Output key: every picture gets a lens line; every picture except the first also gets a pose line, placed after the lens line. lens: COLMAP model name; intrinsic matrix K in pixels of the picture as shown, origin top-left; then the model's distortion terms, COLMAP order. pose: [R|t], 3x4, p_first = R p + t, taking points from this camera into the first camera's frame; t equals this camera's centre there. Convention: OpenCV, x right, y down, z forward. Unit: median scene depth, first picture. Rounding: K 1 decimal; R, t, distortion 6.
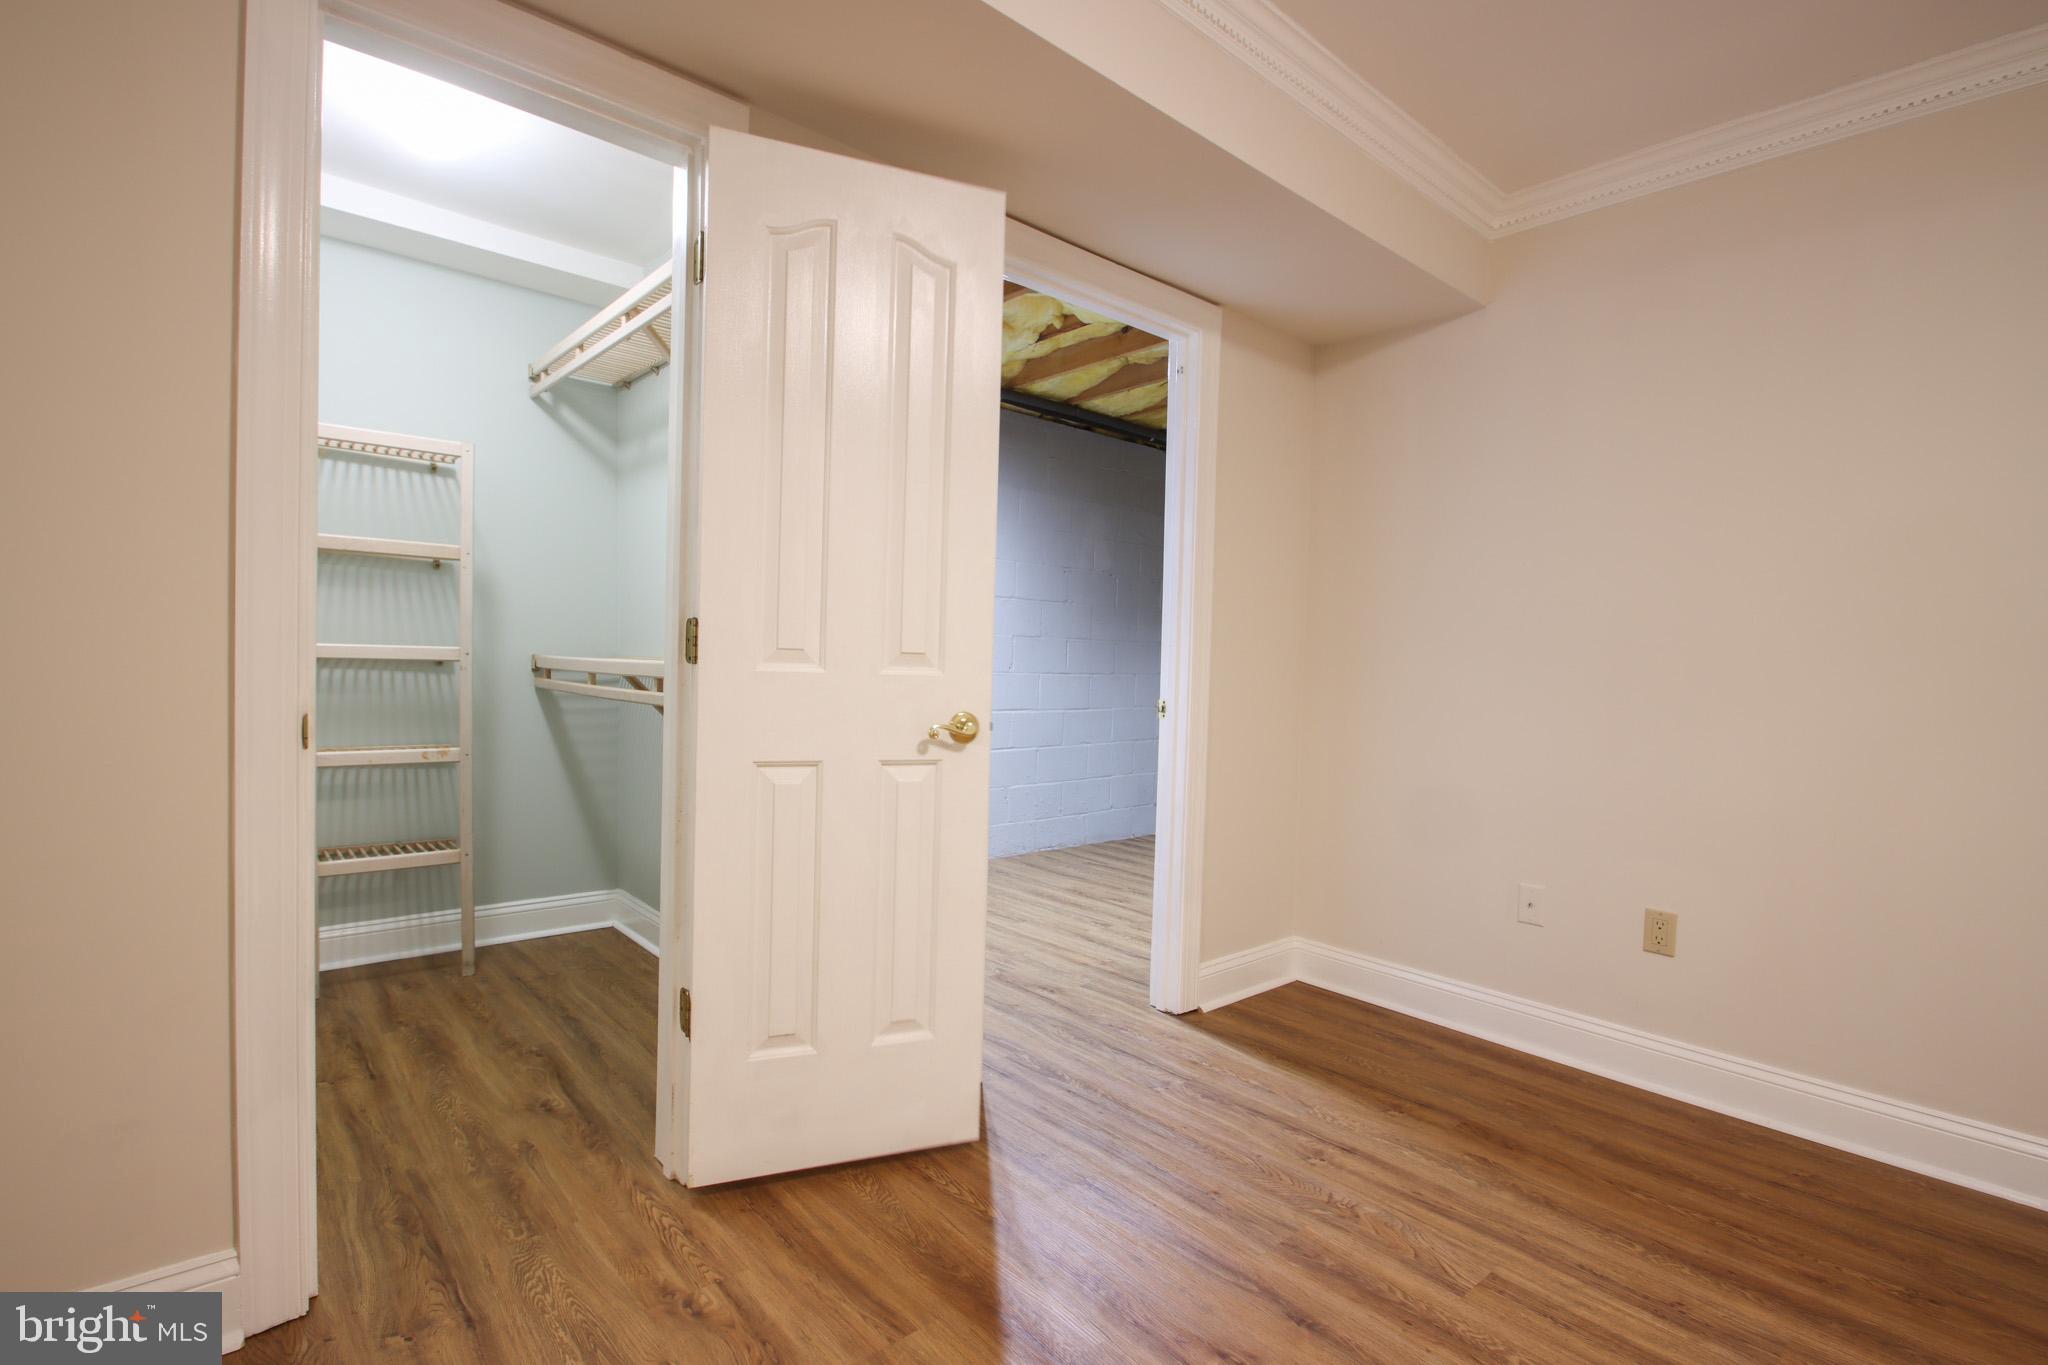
lens RADIAL K [[957.6, 0, 1027.7], [0, 957.6, 691.7], [0, 0, 1]] dist [0.021198, -0.002225]
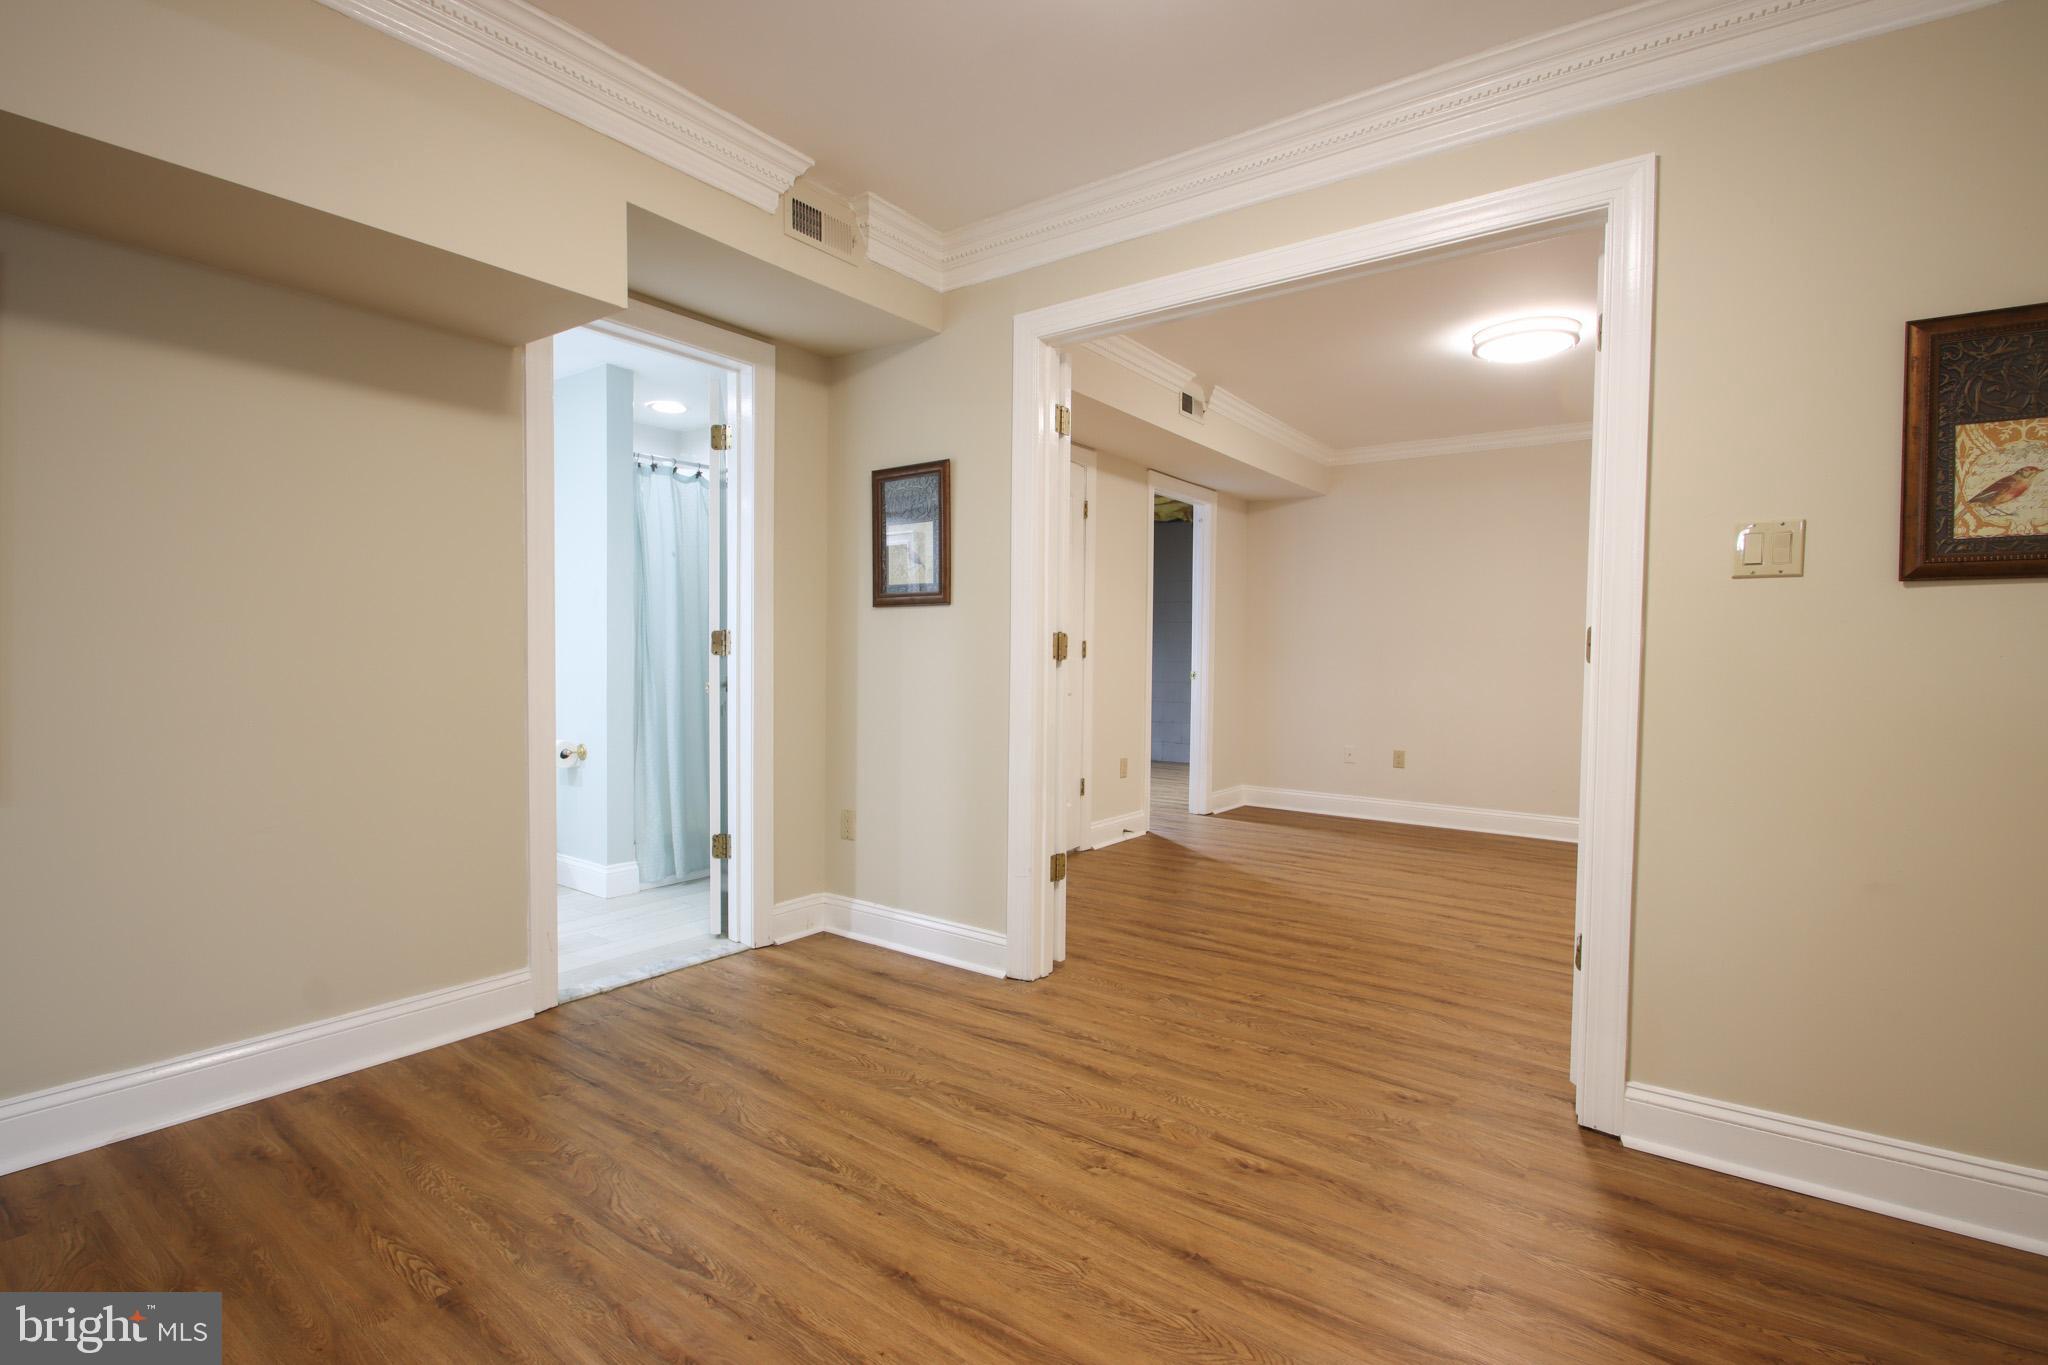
lens RADIAL K [[957.6, 0, 1019.2], [0, 957.6, 675.1], [0, 0, 1]] dist [0.021198, -0.002225]
pose [[0.977276, -0.016558, 0.211324, -0.720515], [0.015548, 0.999858, 0.006440, -0.003476], [-0.211401, -0.003008, 0.977395, -1.063315]]
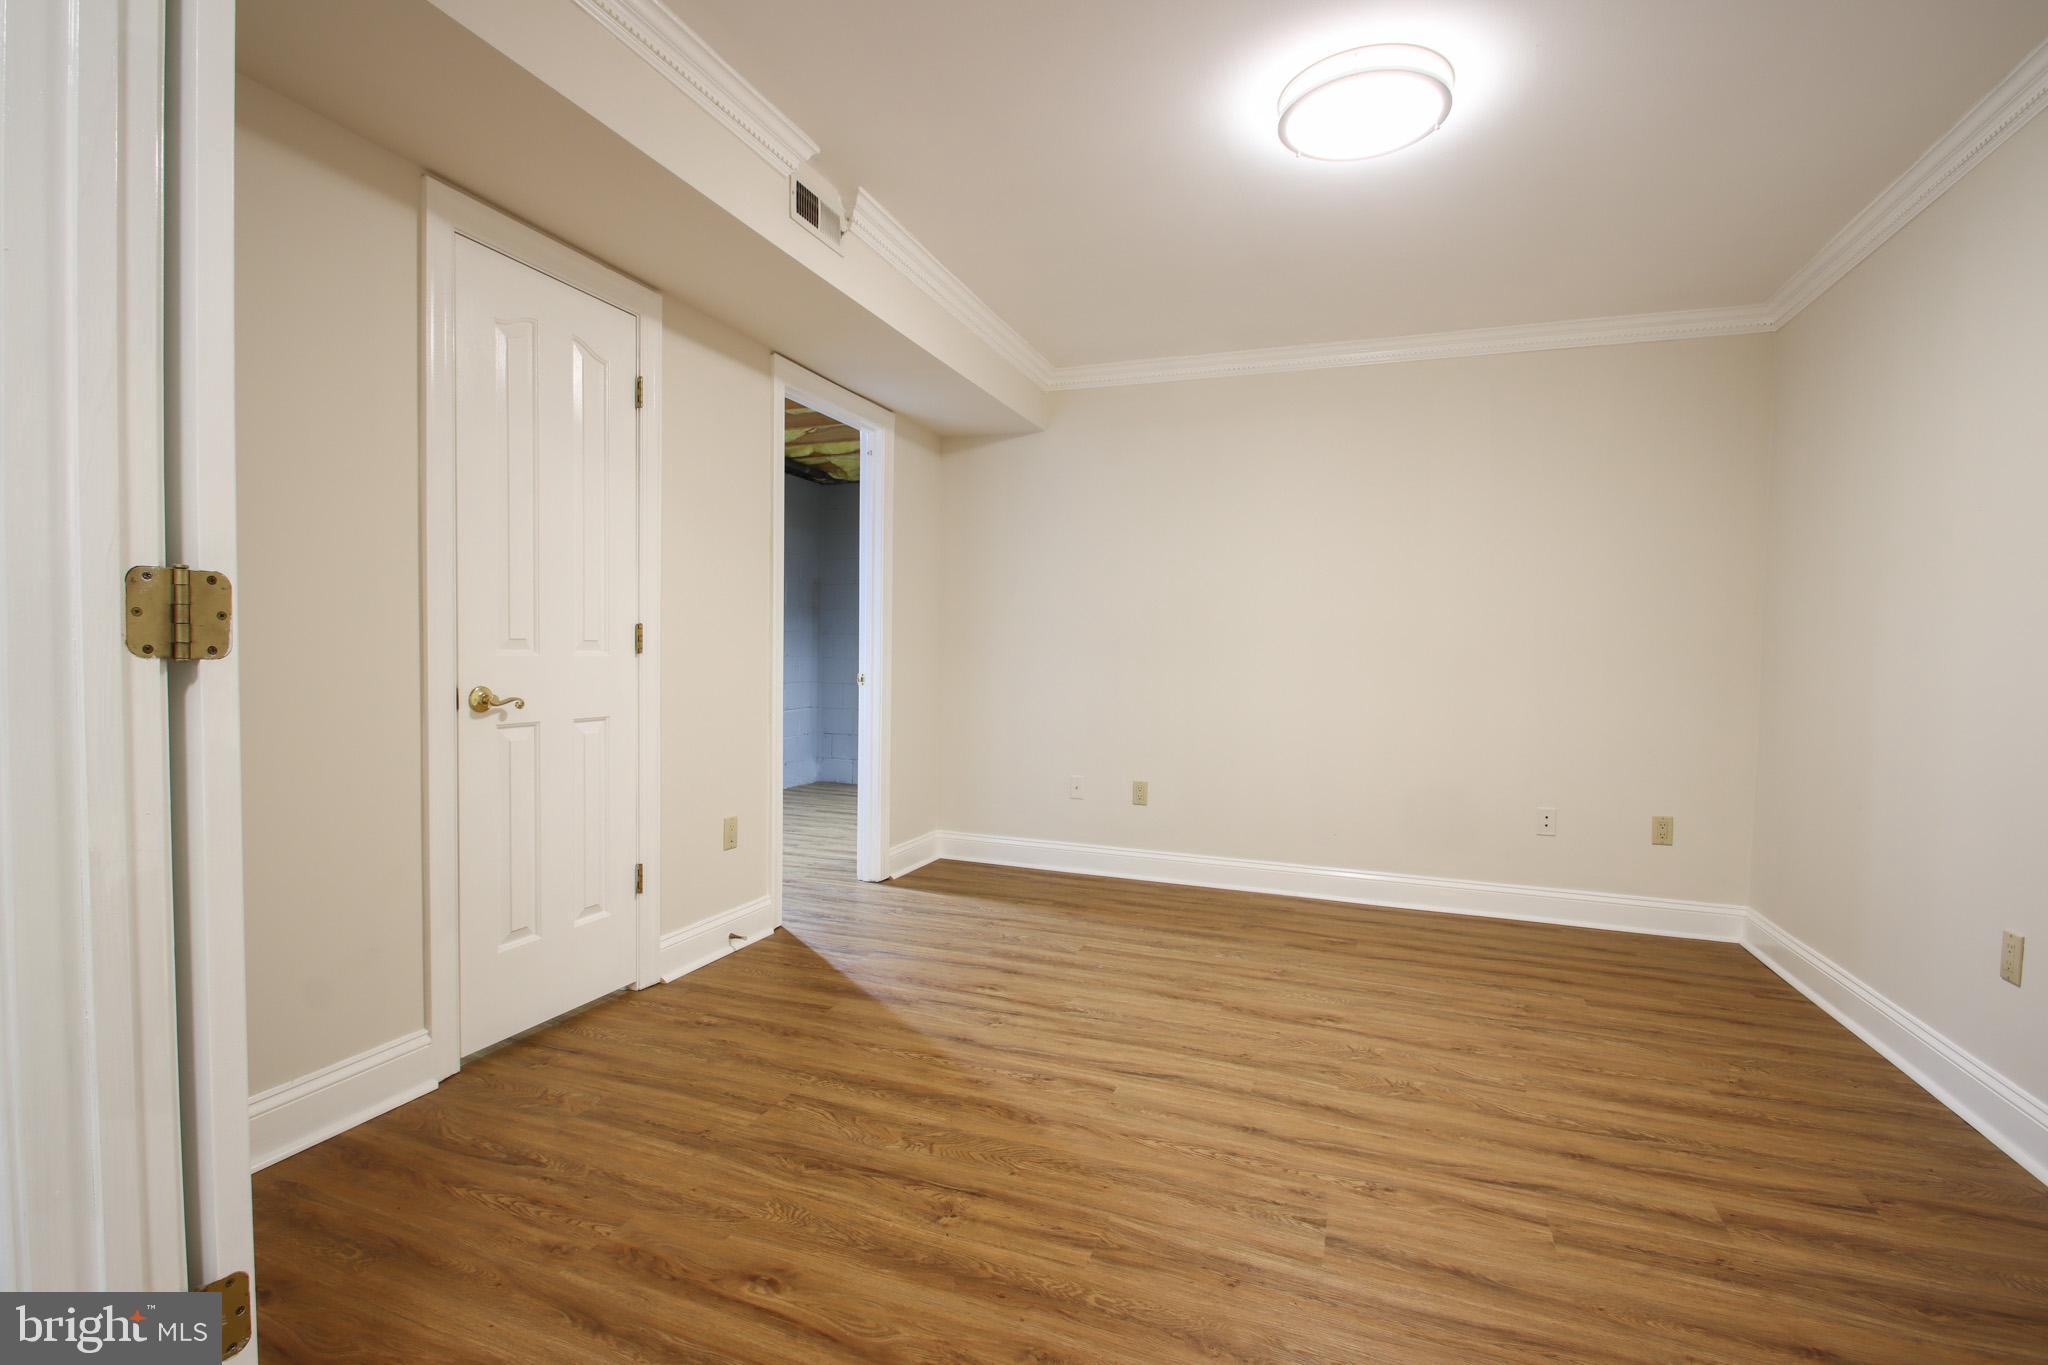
lens RADIAL K [[957.6, 0, 1030.9], [0, 957.6, 681.6], [0, 0, 1]] dist [0.021198, -0.002225]
pose [[0.876779, -0.025955, 0.480193, -0.348935], [0.017223, 0.999597, 0.022583, -0.008453], [-0.480585, -0.011530, 0.876872, -0.436642]]
